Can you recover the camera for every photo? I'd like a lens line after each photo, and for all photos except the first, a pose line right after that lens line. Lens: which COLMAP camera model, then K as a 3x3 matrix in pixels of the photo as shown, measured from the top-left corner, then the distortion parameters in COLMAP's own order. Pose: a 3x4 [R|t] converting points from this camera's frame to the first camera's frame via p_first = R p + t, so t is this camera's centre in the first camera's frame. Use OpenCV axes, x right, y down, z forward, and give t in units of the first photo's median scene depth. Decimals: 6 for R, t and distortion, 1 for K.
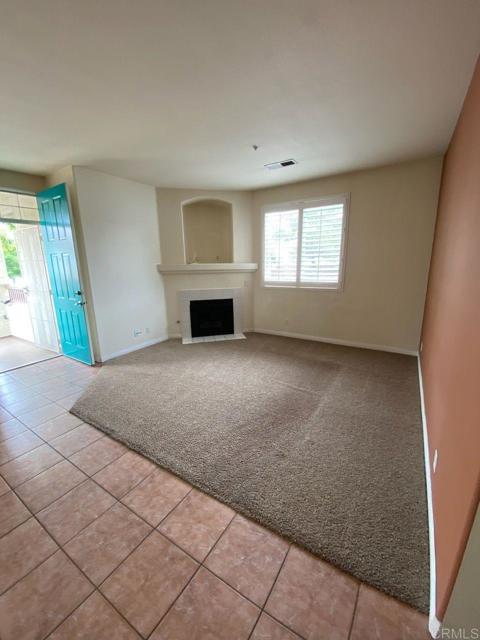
lens RADIAL K [[259.0, 0, 241.6], [0, 259.0, 319.0], [0, 0, 1]] dist [0.014444, -0.016784]
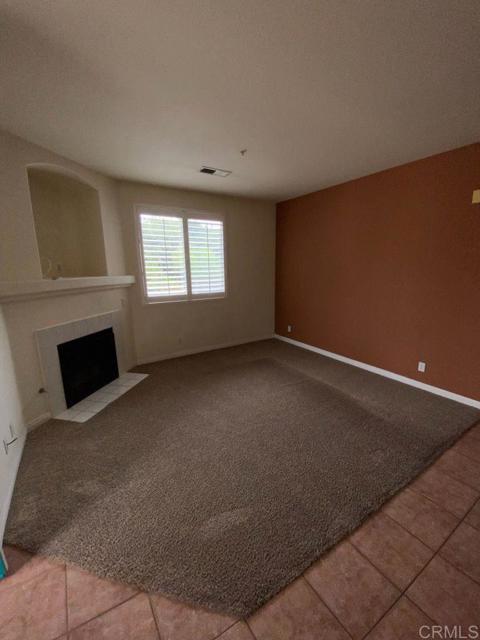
lens RADIAL K [[259.0, 0, 241.6], [0, 259.0, 319.0], [0, 0, 1]] dist [0.014444, -0.016784]
pose [[0.429245, -0.168397, 0.887351, -0.568652], [0.200608, 0.975700, 0.088122, -0.104928], [-0.880628, 0.140184, 0.452596, 0.434649]]
